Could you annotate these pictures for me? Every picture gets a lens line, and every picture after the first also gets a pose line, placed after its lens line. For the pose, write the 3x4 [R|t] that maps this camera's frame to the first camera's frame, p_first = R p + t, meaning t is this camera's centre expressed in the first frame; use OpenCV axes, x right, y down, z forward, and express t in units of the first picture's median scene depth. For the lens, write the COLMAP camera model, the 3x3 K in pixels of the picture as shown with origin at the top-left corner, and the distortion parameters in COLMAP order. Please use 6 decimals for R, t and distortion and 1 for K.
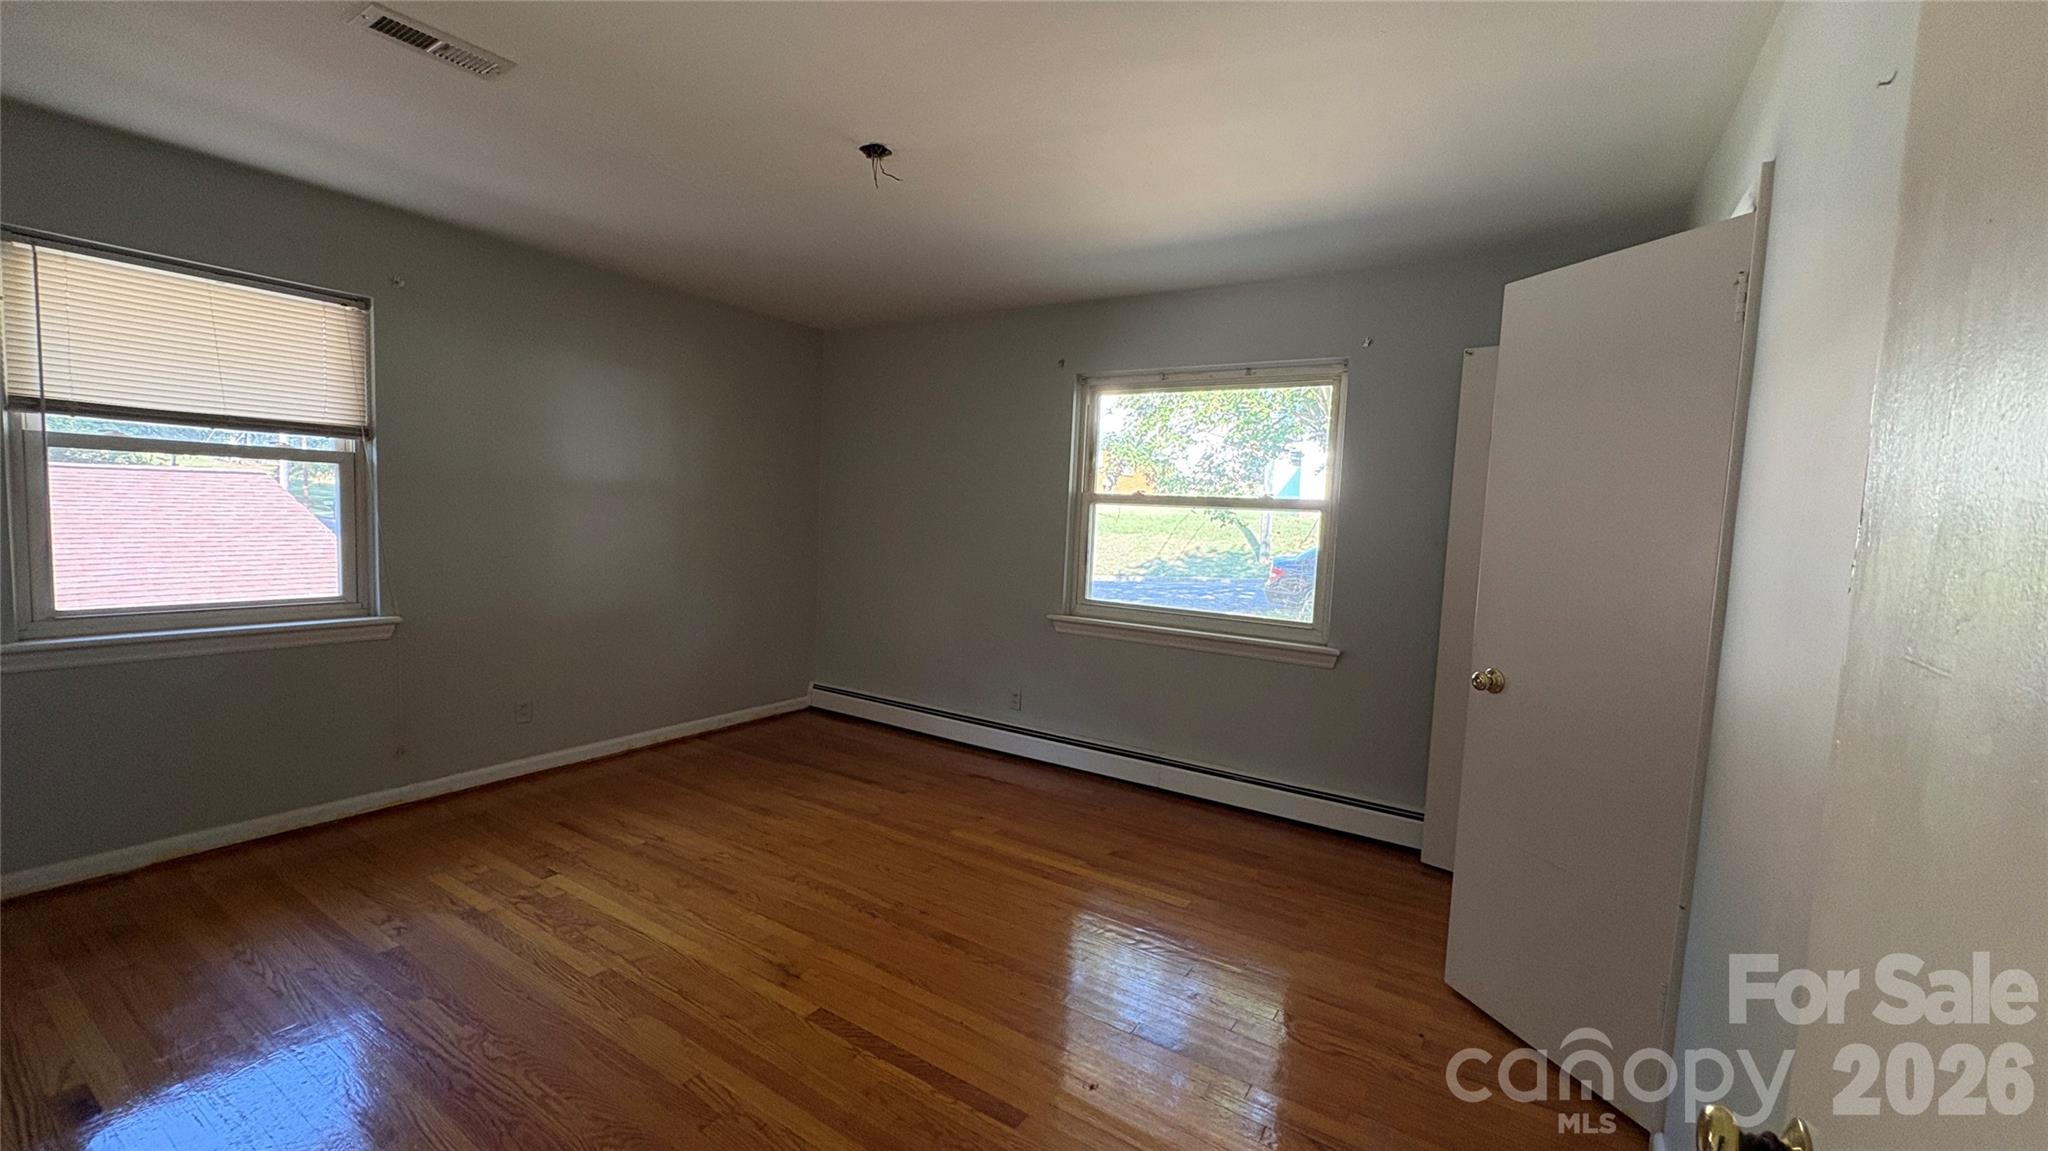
lens RADIAL K [[814.0, 0, 1019.5], [0, 814.0, 575.8], [0, 0, 1]] dist [0.005130, -0.003779]
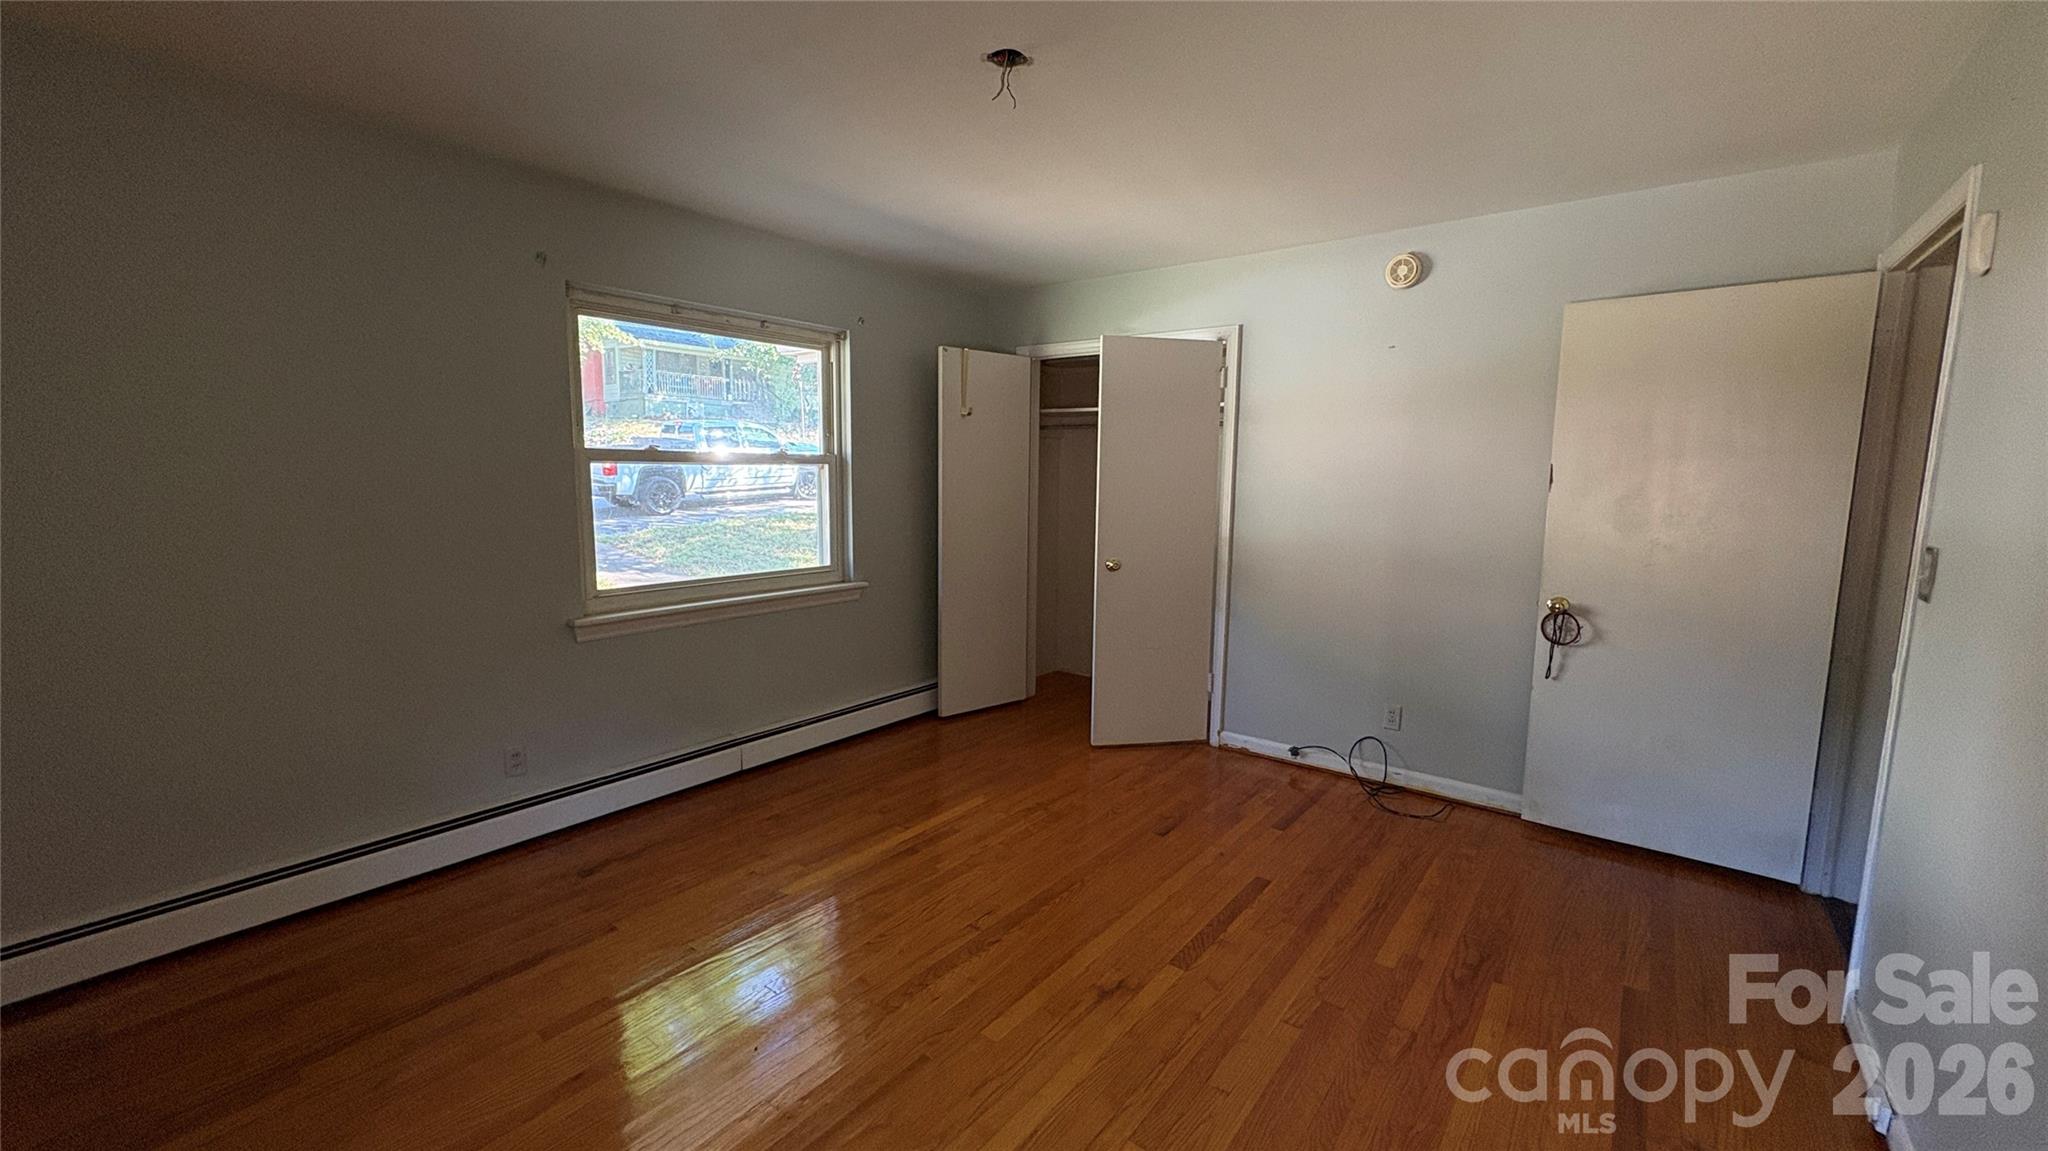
lens RADIAL K [[814.0, 0, 1019.5], [0, 814.0, 575.8], [0, 0, 1]] dist [0.005130, -0.003779]
pose [[0.094085, -0.175459, 0.979981, -0.722464], [0.067791, 0.983192, 0.169525, -0.100443], [-0.993253, 0.050484, 0.104398, 0.621502]]
